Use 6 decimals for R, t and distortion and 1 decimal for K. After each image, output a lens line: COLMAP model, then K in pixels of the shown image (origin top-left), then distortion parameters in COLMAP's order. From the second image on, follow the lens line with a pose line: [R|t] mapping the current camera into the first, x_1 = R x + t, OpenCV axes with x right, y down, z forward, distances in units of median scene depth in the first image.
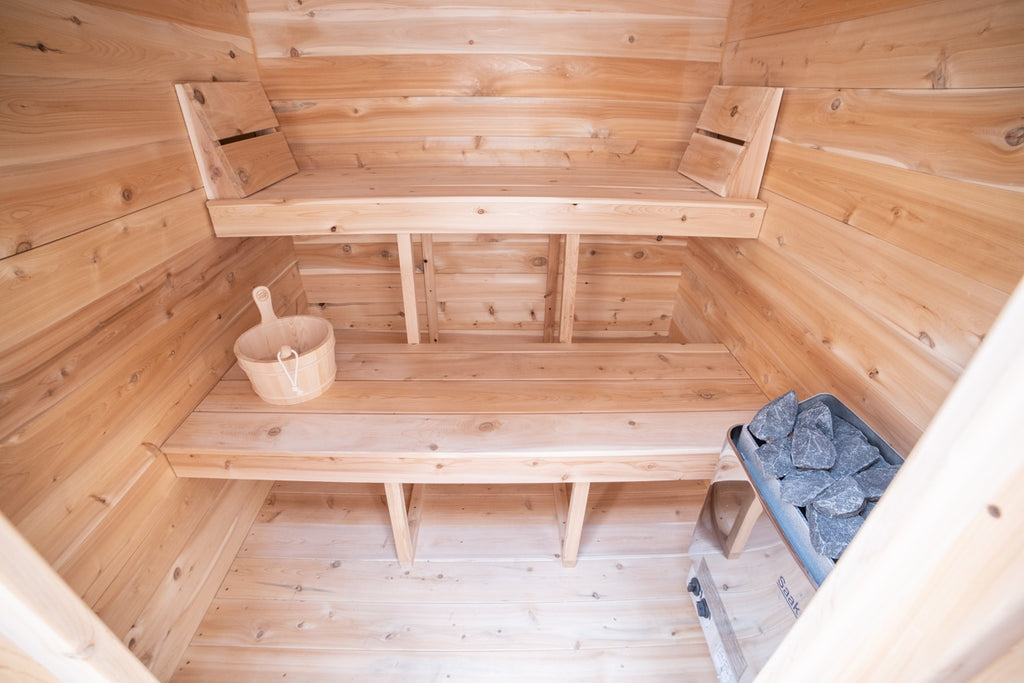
lens RADIAL K [[453.7, 0, 508.8], [0, 453.7, 350.1], [0, 0, 1]] dist [-0.121053, 0.043081]
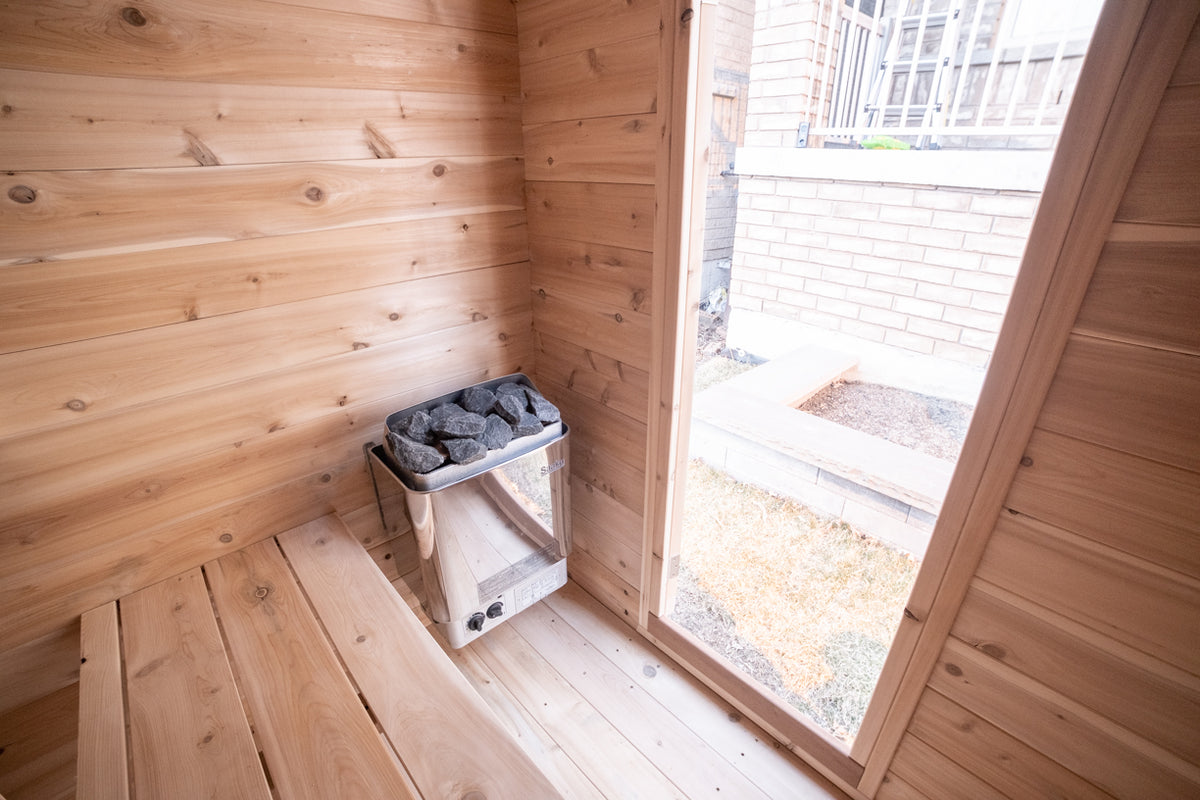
lens RADIAL K [[531.7, 0, 596.2], [0, 531.7, 410.1], [0, 0, 1]] dist [-0.121053, 0.043081]
pose [[-0.662559, -0.331115, 0.671847, -0.354677], [0.387408, 0.616184, 0.685734, -0.425150], [-0.641039, 0.714618, -0.279982, 0.679544]]
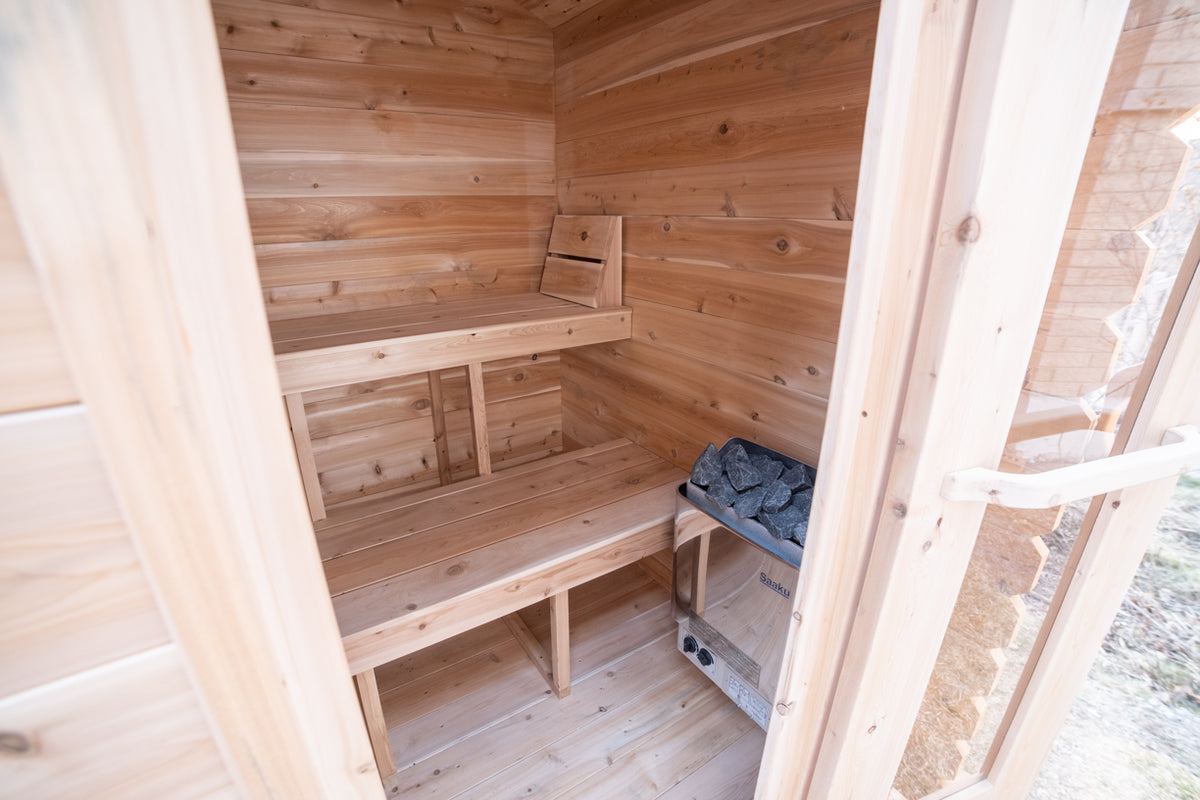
lens RADIAL K [[531.7, 0, 596.2], [0, 531.7, 410.1], [0, 0, 1]] dist [-0.121053, 0.043081]
pose [[0.845209, -0.200392, 0.495444, -0.248458], [0.286857, 0.952290, -0.104195, 0.046135], [-0.450926, 0.230188, 0.862368, -0.129604]]
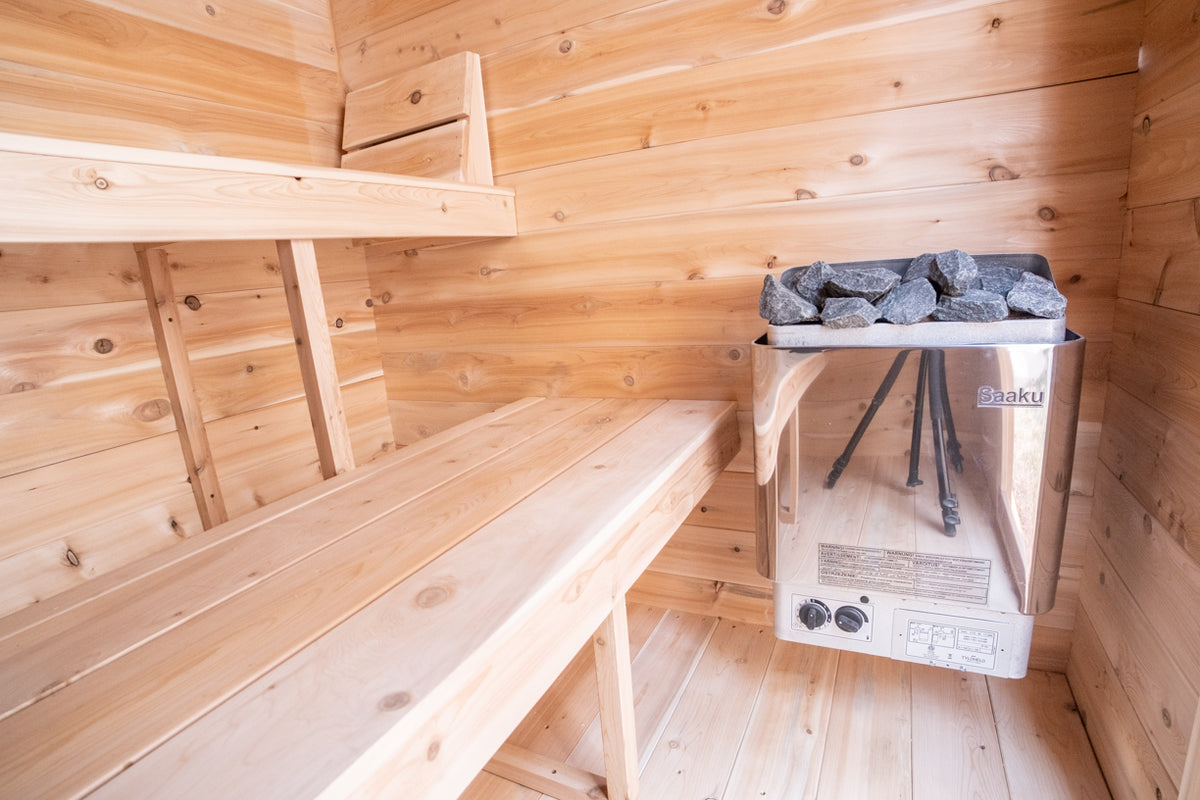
lens RADIAL K [[592.3, 0, 596.2], [0, 592.3, 409.5], [0, 0, 1]] dist [-0.123214, 0.044669]
pose [[0.462827, -0.255284, 0.848894, -0.326014], [0.535590, 0.843608, -0.038315, 0.118432], [-0.706353, 0.472393, 0.527173, 0.528107]]
